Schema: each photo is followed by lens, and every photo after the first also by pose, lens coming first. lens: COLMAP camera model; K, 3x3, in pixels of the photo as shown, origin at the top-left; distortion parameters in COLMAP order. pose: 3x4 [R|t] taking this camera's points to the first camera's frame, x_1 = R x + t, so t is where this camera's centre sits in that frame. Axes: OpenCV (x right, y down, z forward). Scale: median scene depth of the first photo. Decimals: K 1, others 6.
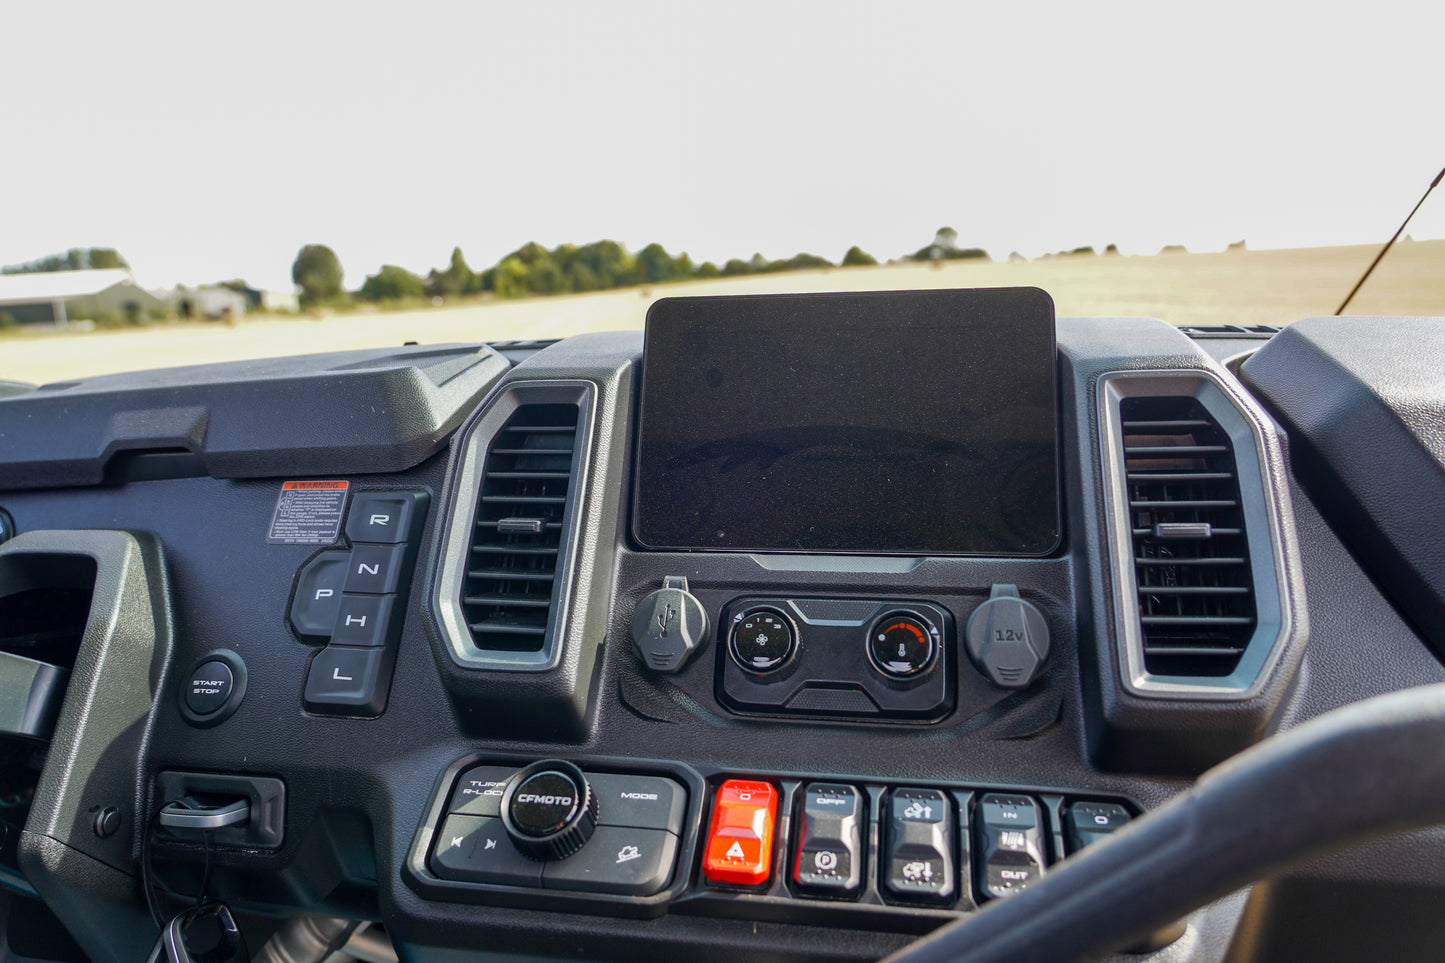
lens RADIAL K [[974.2, 0, 716.4], [0, 974.2, 466.7], [0, 0, 1]] dist [-0.032825, 0.000592]
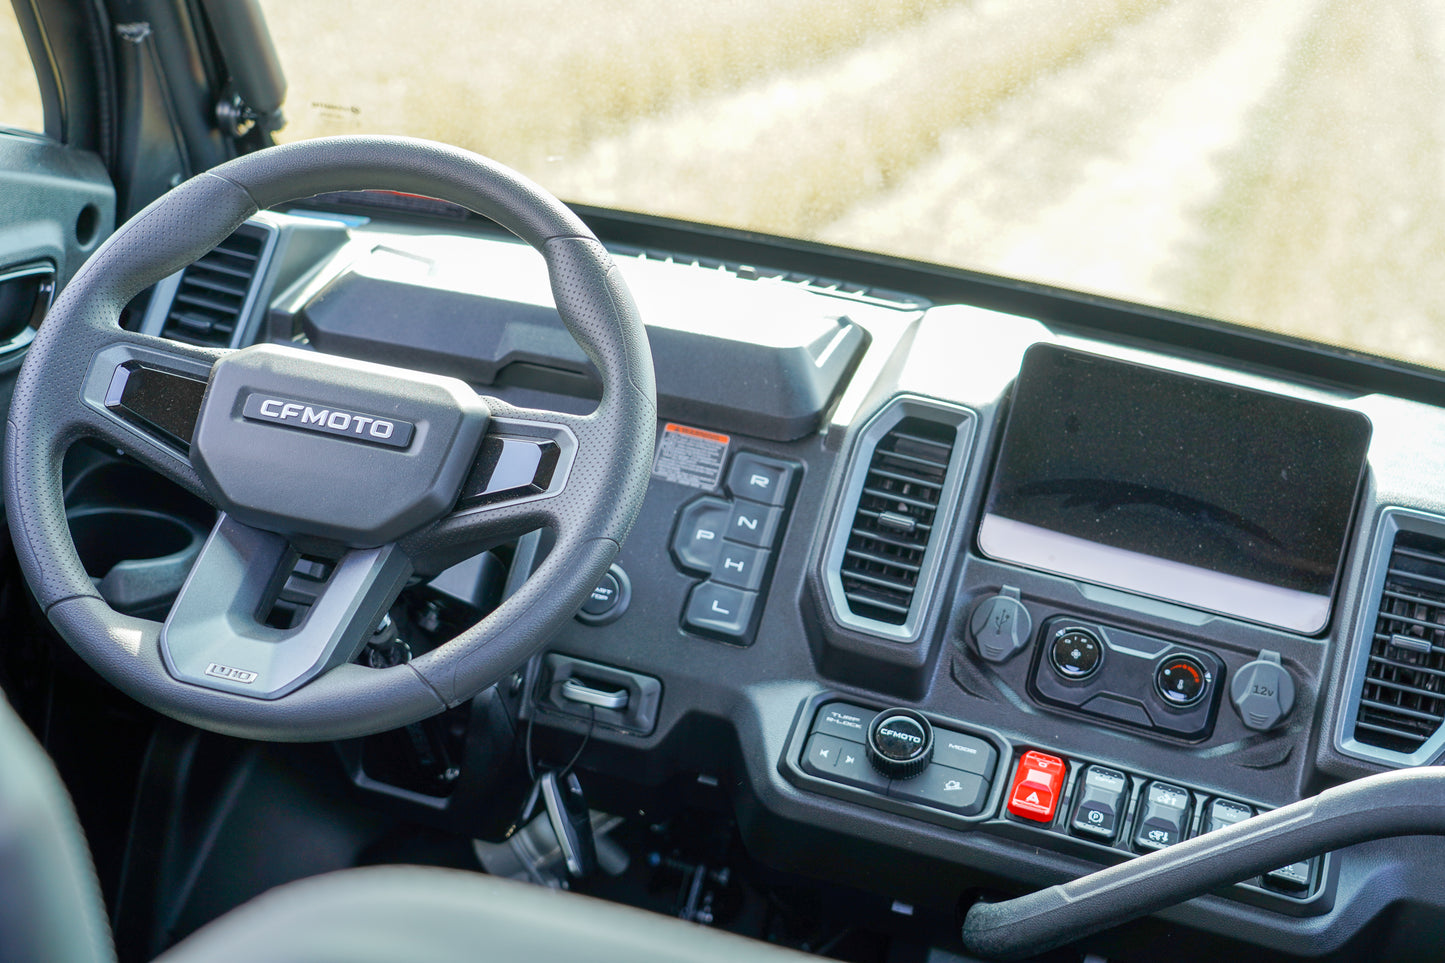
lens RADIAL K [[2177.2, 0, 725.4], [0, 2177.2, 440.5], [0, 0, 1]] dist [0.008609, 0.053291]
pose [[0.978681, 0.204368, -0.020409, -0.400433], [-0.199972, 0.970838, 0.132231, -0.380737], [0.046838, -0.125331, 0.991009, -1.824103]]
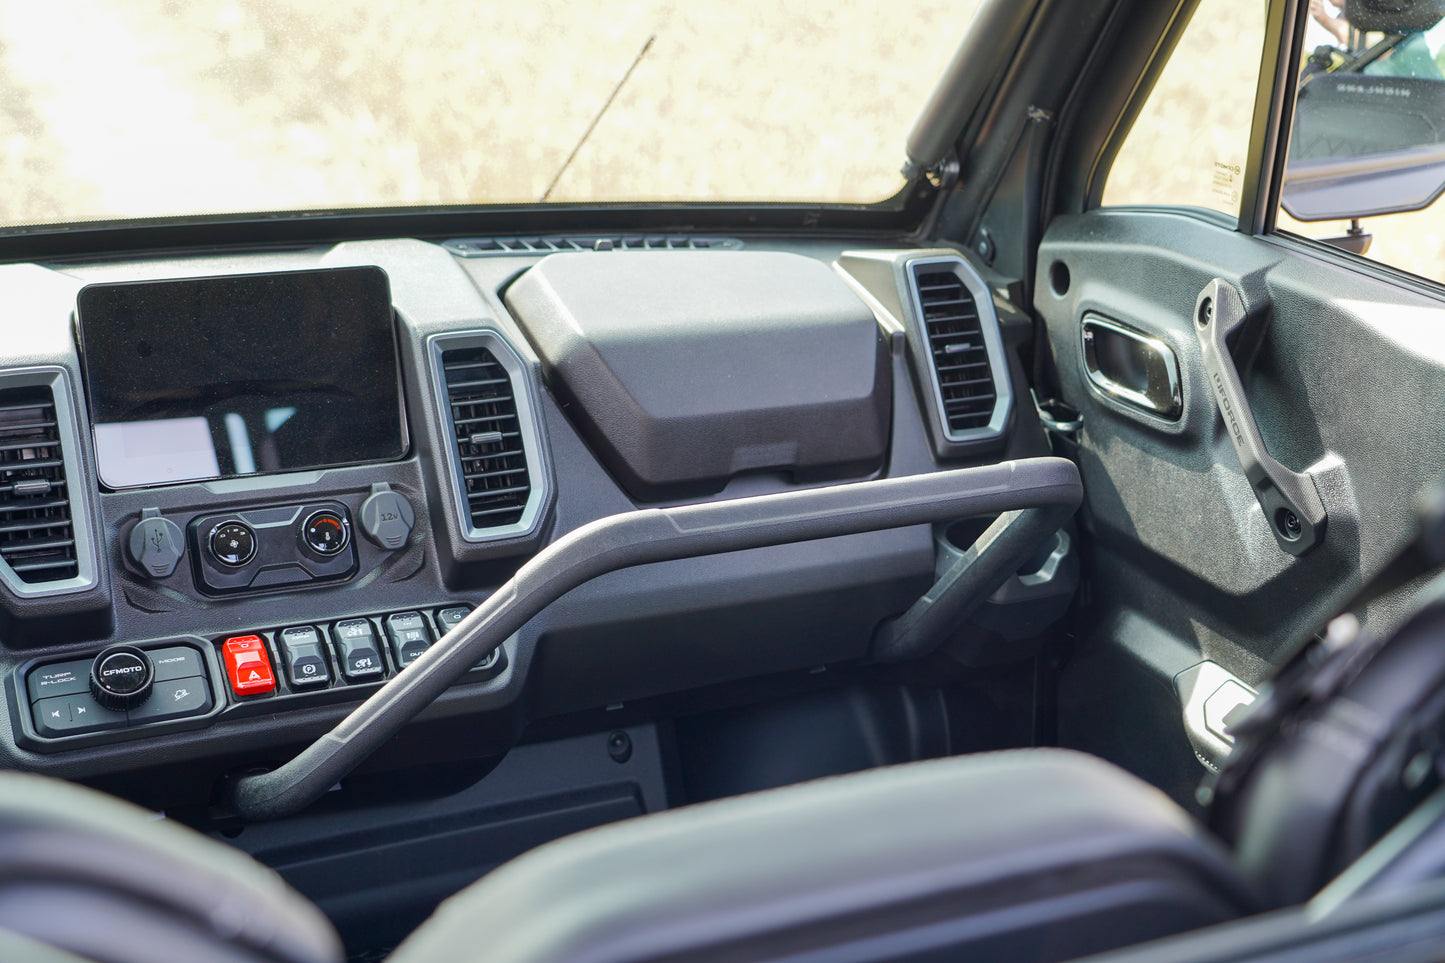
lens RADIAL K [[2177.2, 0, 725.4], [0, 2177.2, 440.5], [0, 0, 1]] dist [0.008609, 0.053291]
pose [[0.813969, -0.128647, 0.566484, -1.160249], [0.033229, 0.983884, 0.175691, -0.513804], [-0.579957, -0.124184, 0.805126, -1.999066]]
